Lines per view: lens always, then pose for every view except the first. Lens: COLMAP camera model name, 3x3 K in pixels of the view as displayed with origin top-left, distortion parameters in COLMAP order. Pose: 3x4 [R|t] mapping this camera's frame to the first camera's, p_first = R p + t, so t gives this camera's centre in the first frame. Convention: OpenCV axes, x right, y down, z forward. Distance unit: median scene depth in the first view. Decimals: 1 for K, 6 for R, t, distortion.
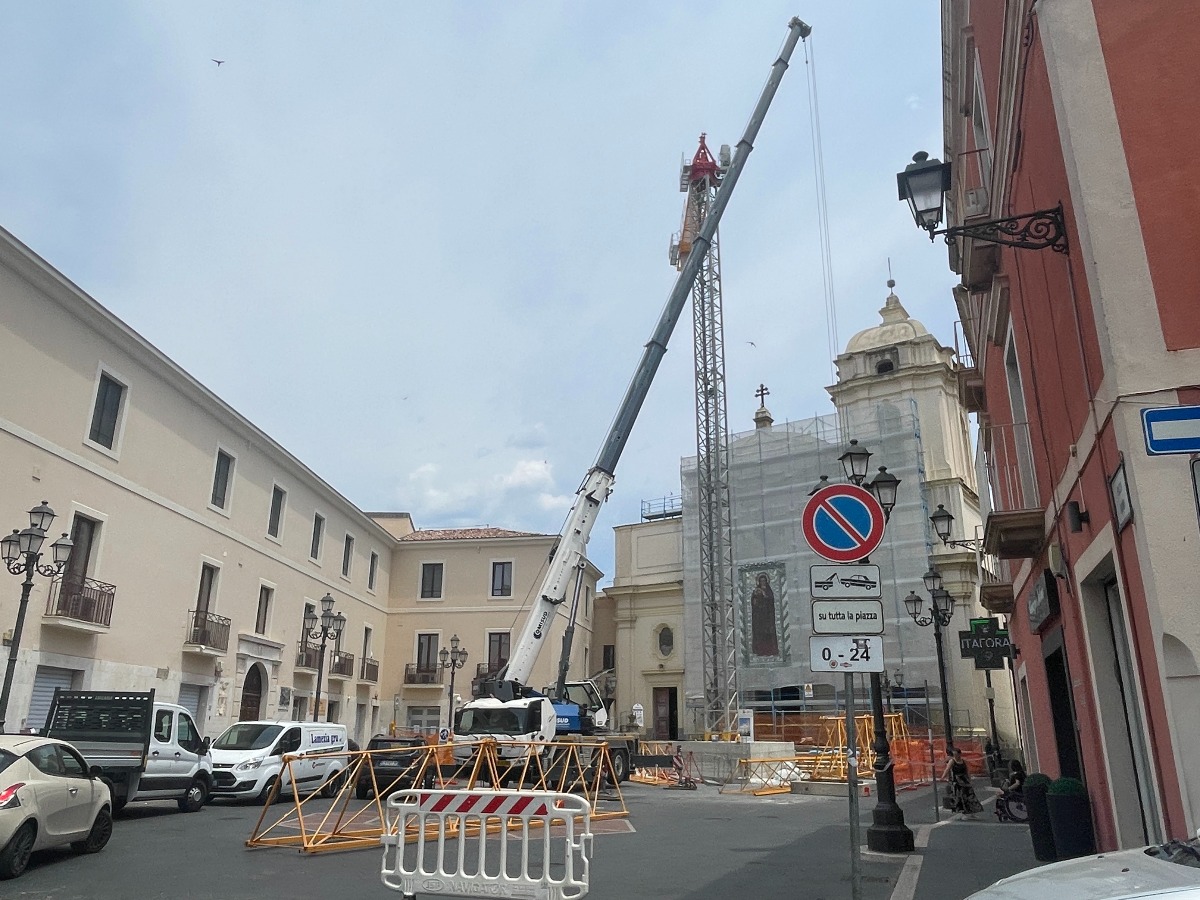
lens RADIAL K [[882.5, 0, 601.0], [0, 882.5, 459.1], [0, 0, 1]] dist [-0.000023, -0.001040]
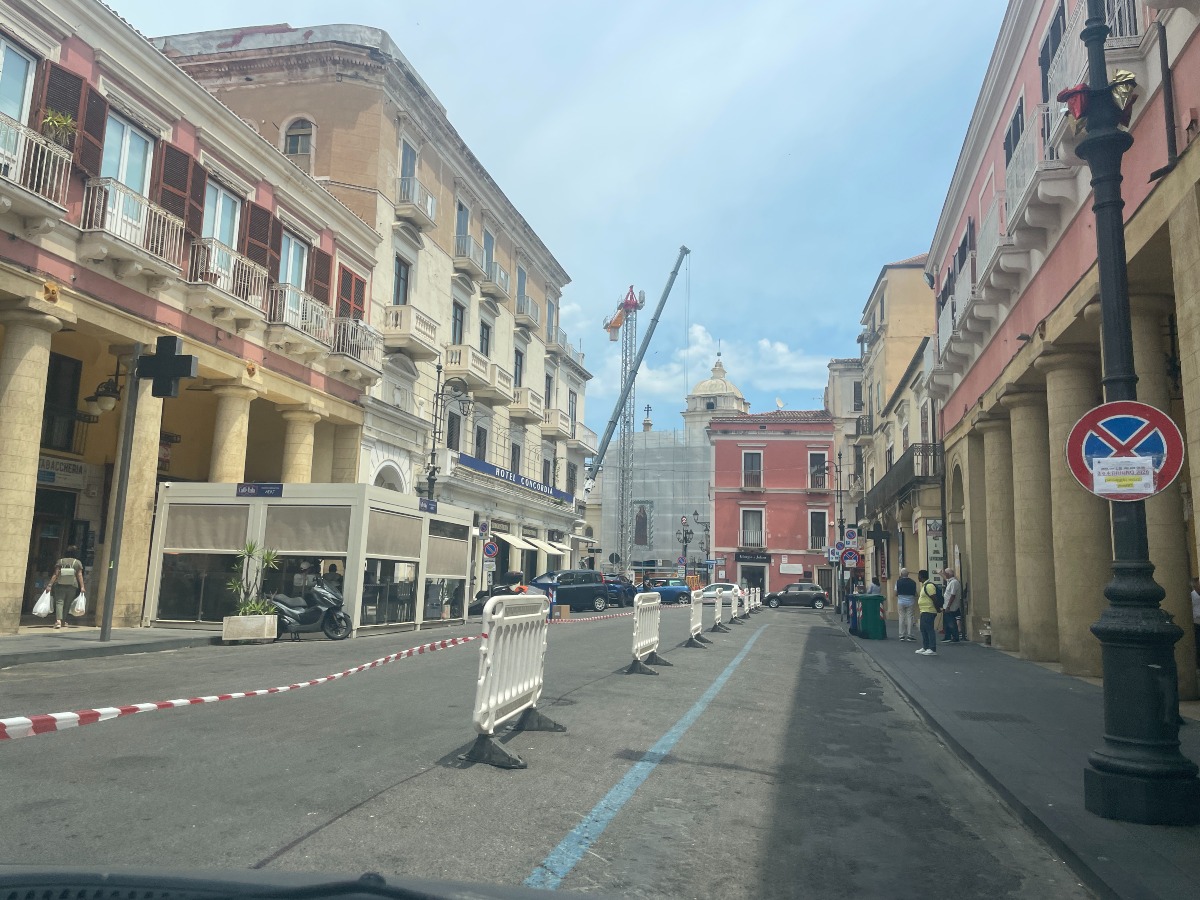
lens RADIAL K [[893.4, 0, 597.5], [0, 893.4, 445.6], [0, 0, 1]] dist [0.181160, -0.000097]
pose [[0.983375, 0.051488, 0.174133, -0.462071], [-0.077822, 0.985927, 0.147959, -0.491889], [-0.164064, -0.159051, 0.973543, -1.577301]]
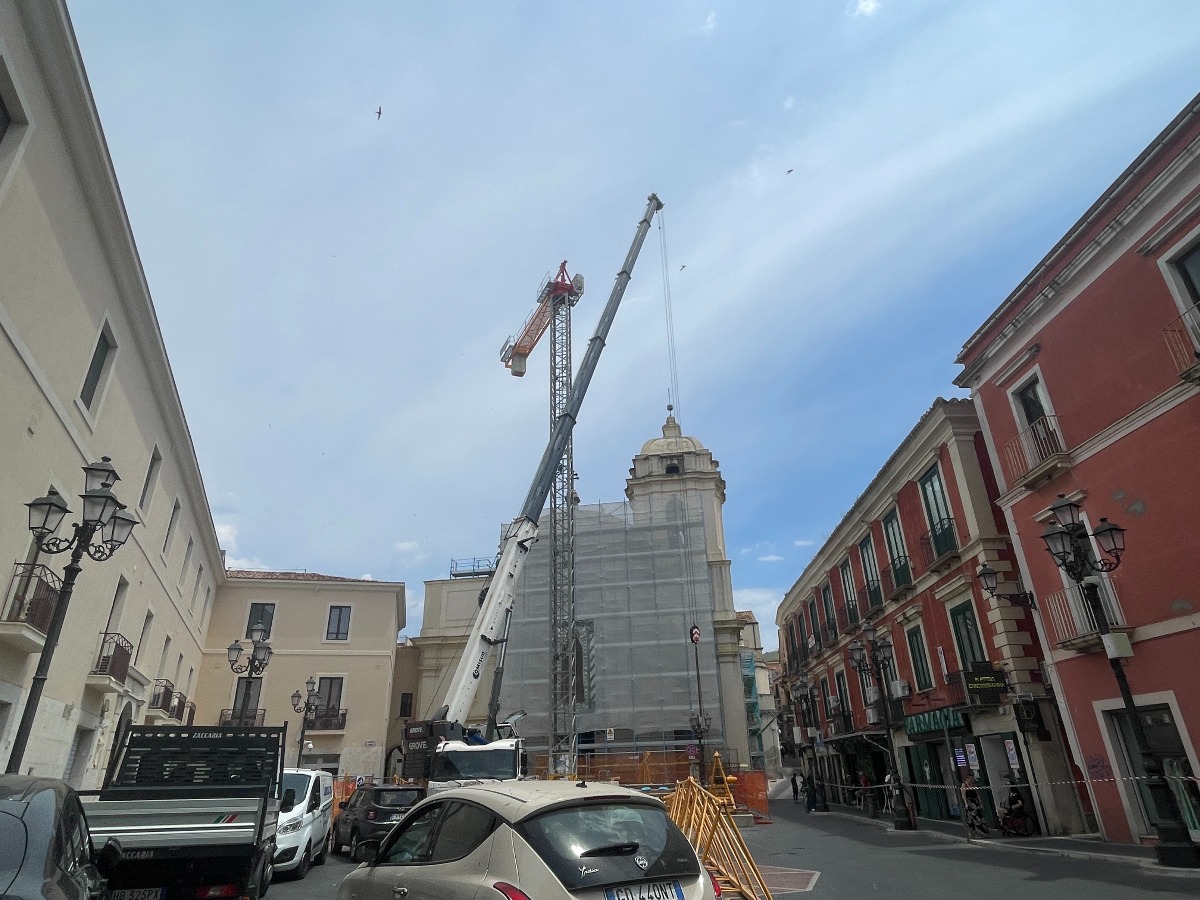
lens RADIAL K [[708.8, 0, 609.5], [0, 708.8, 443.5], [0, 0, 1]] dist [-0.003203, -0.000197]
pose [[0.904068, 0.153297, 0.398950, -0.292995], [-0.095531, 0.982324, -0.160975, 0.054664], [-0.416575, 0.107420, 0.902733, 0.176718]]
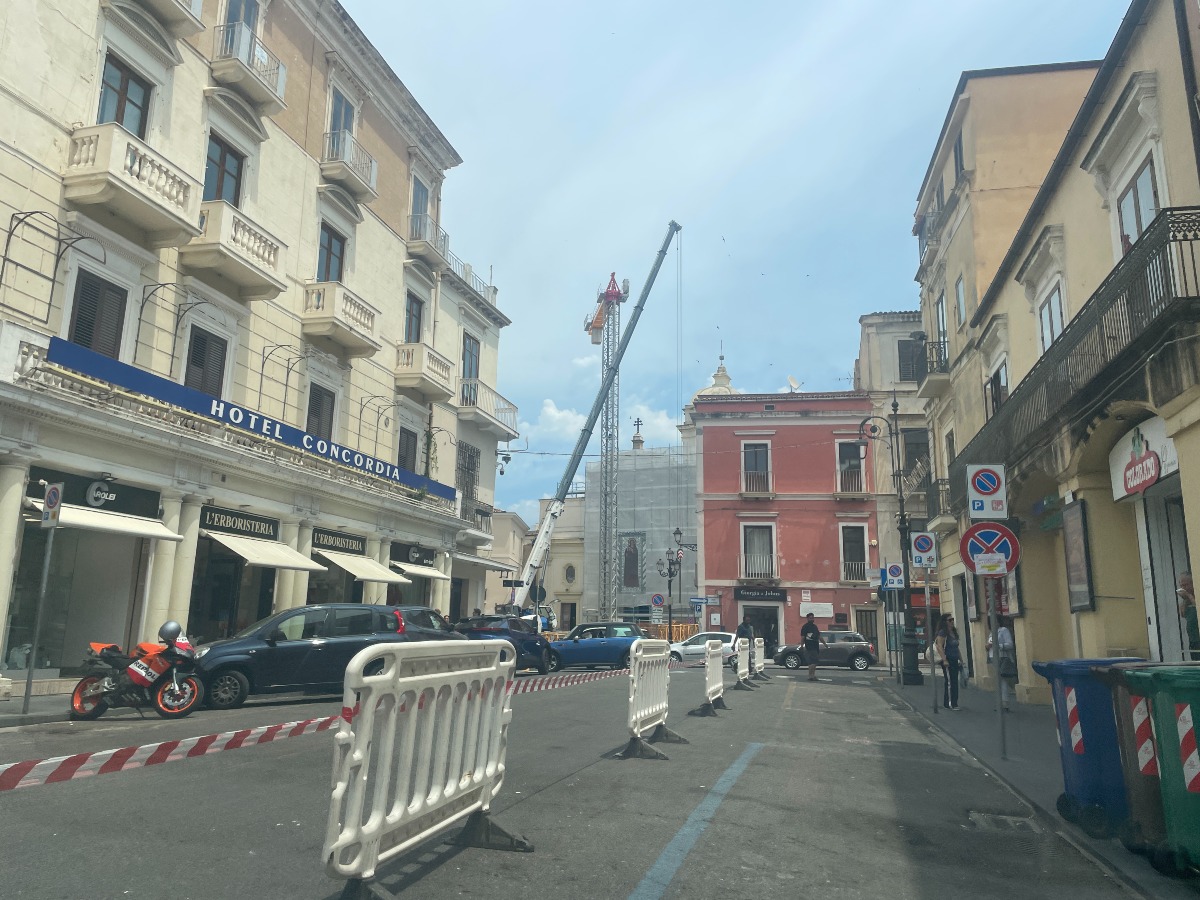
lens RADIAL K [[900.0, 0, 585.9], [0, 900.0, 434.1], [0, 0, 1]] dist [0.105705, -0.001223]
pose [[0.989099, 0.046922, 0.139579, -0.247375], [-0.059032, 0.994722, 0.083922, -0.334005], [-0.134904, -0.091247, 0.986648, -1.075877]]
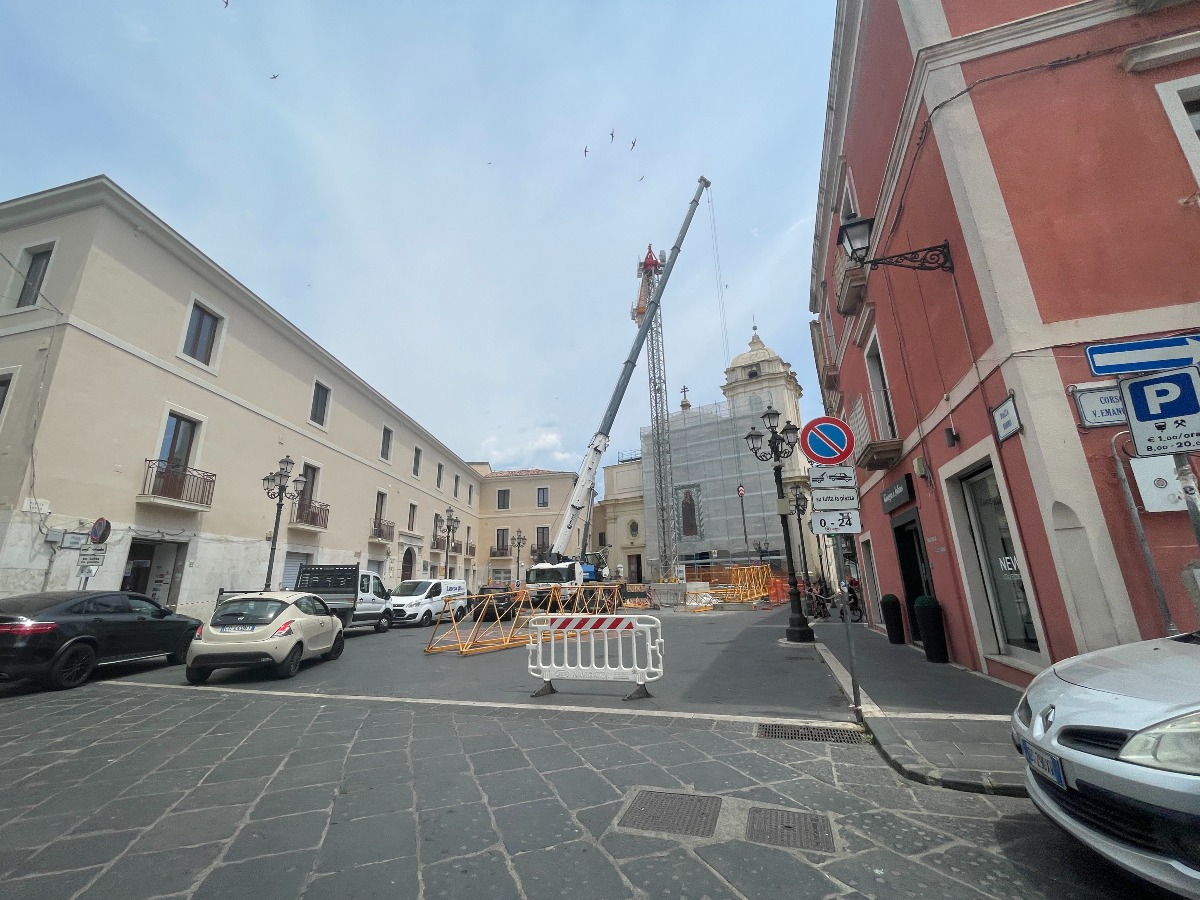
lens RADIAL K [[484.4, 0, 602.2], [0, 484.4, 447.8], [0, 0, 1]] dist [0.000113, 0.000023]
pose [[0.999261, -0.023440, 0.030466, -0.031553], [0.022438, 0.999209, 0.032825, 0.009568], [-0.031211, -0.032117, 0.998997, 0.028989]]
